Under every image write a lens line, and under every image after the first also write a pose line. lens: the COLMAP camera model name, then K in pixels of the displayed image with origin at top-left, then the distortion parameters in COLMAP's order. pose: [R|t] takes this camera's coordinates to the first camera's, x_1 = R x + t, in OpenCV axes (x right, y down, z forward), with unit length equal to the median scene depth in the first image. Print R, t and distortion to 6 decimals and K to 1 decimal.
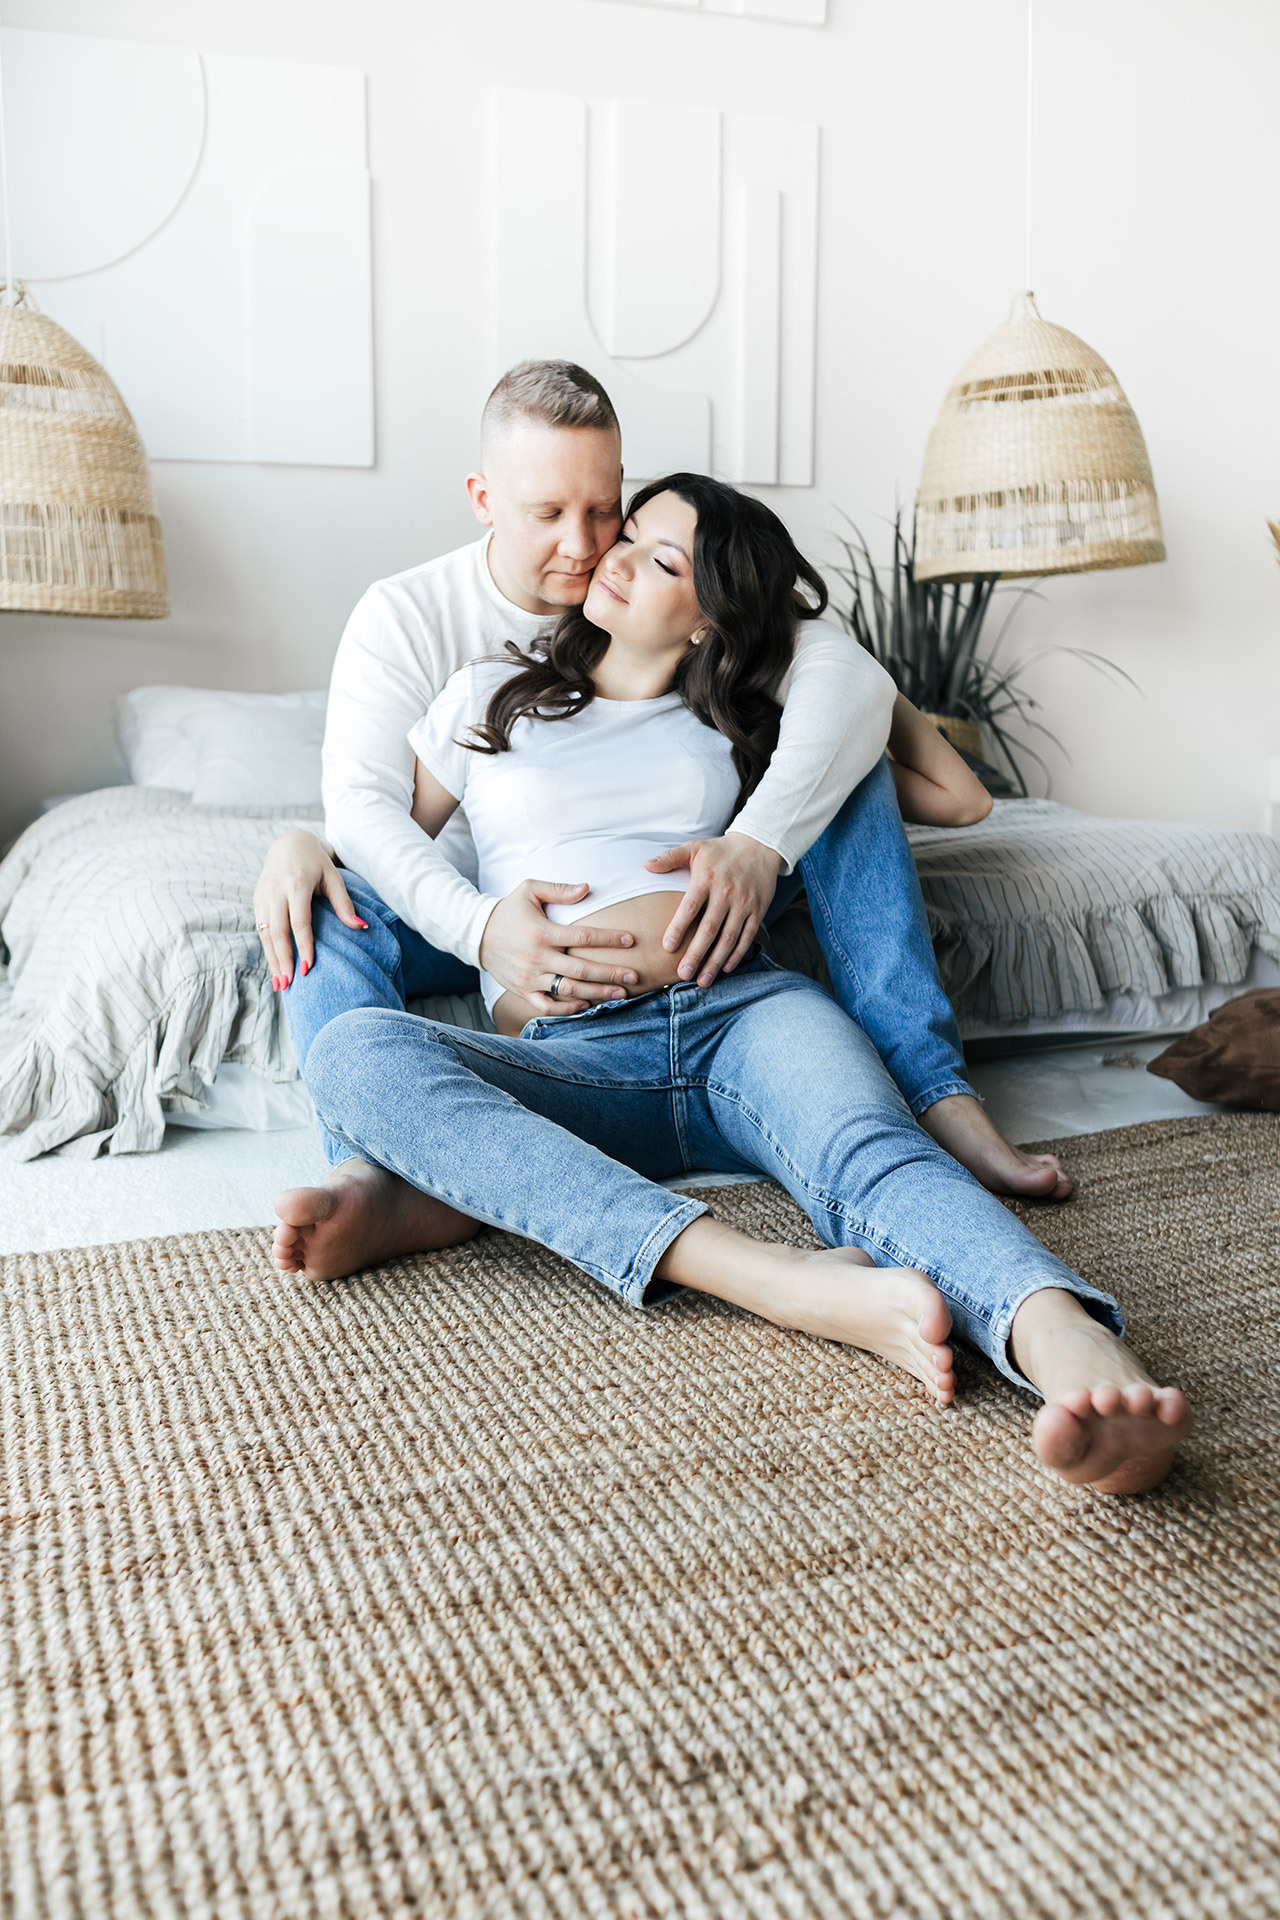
lens RADIAL K [[1921.7, 0, 696.8], [0, 1921.7, 960.4], [0, 0, 1]] dist [0.015616, 0.007625]
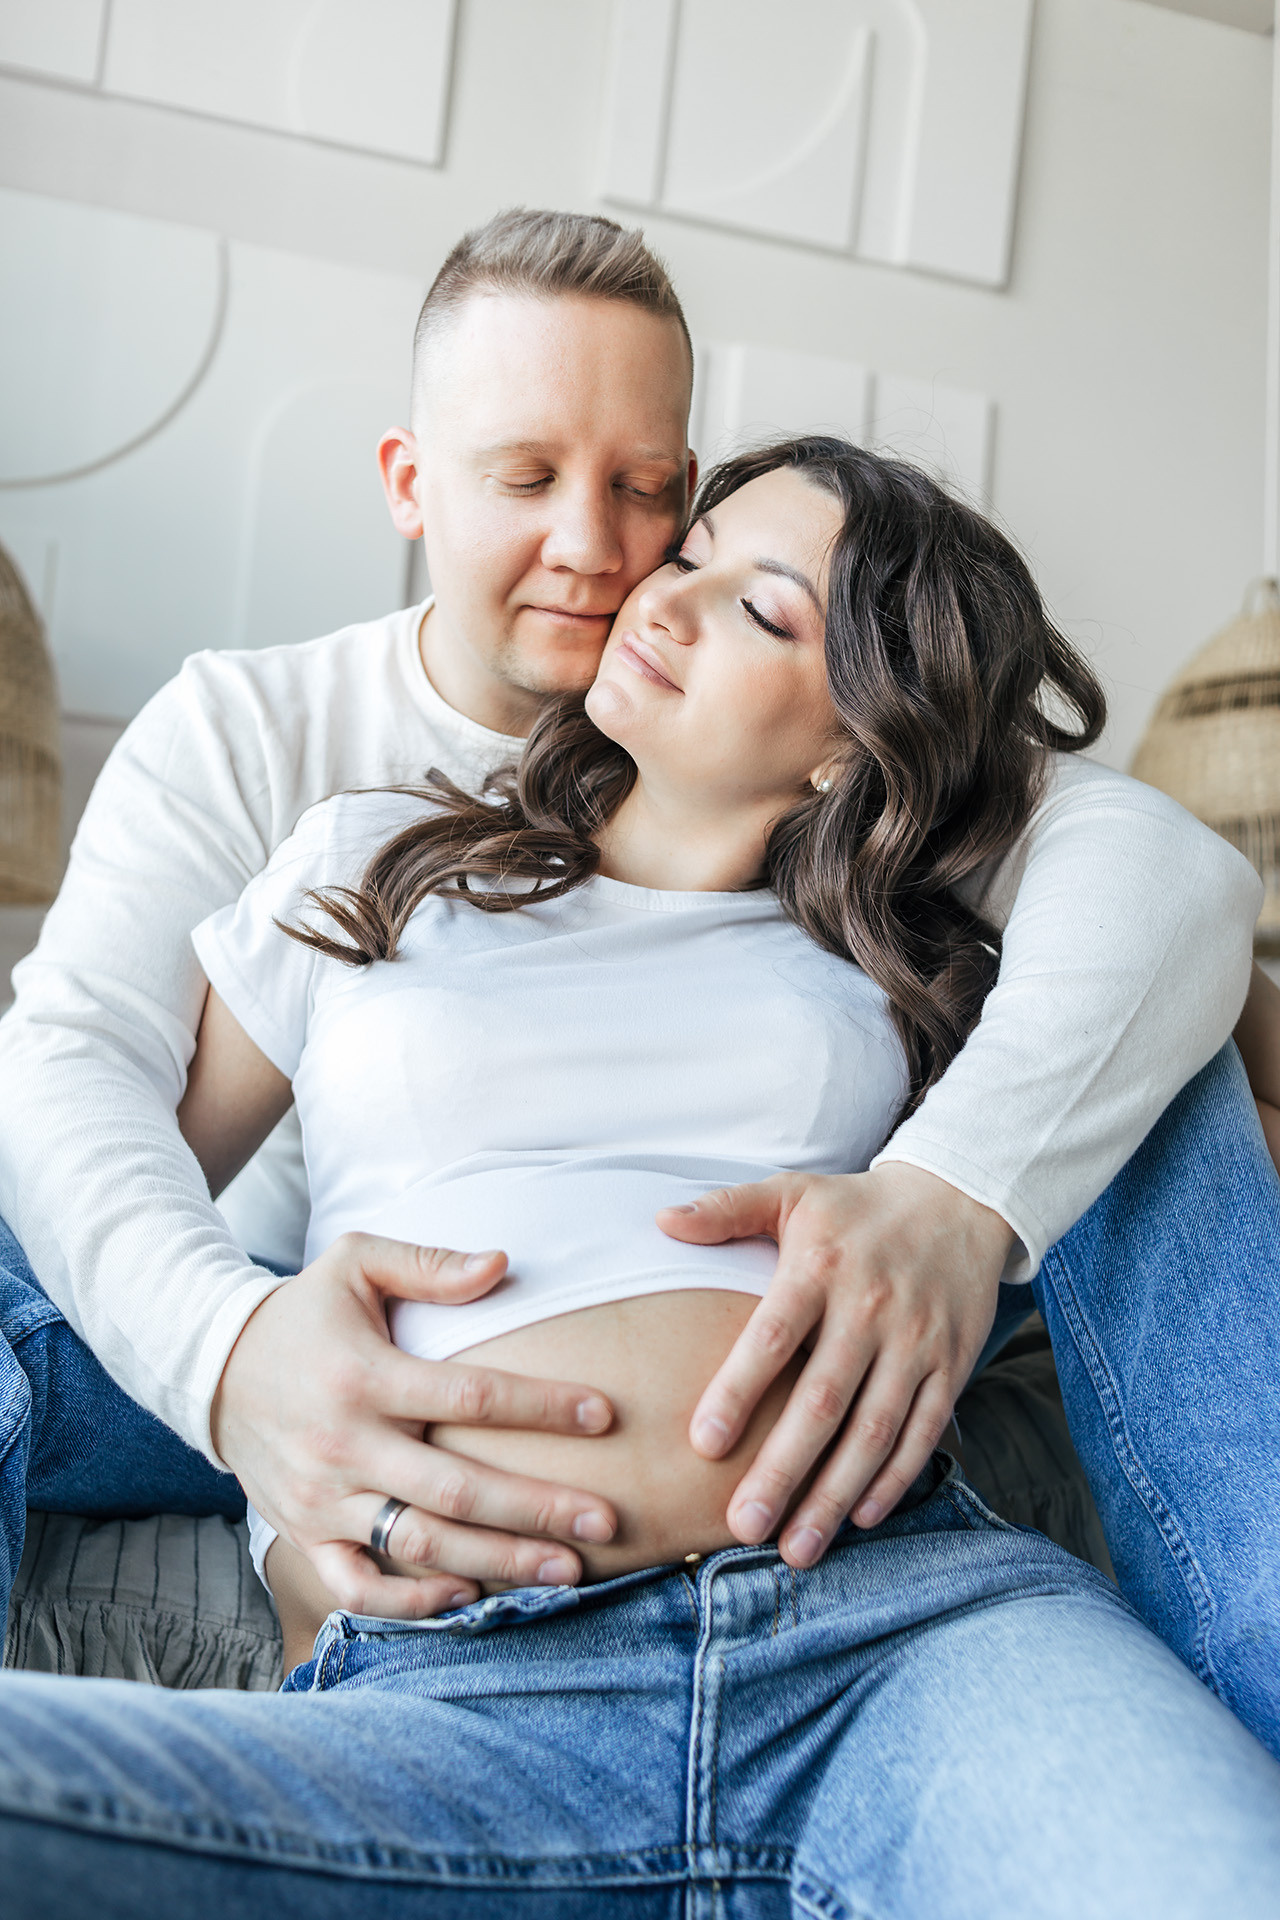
lens RADIAL K [[1921.7, 0, 696.8], [0, 1921.7, 960.4], [0, 0, 1]] dist [0.015616, 0.007625]
pose [[0.996546, 0.064477, -0.052338, -0.003361], [-0.075546, 0.965578, -0.248900, -0.004140], [0.034488, 0.251994, 0.967114, 0.580278]]
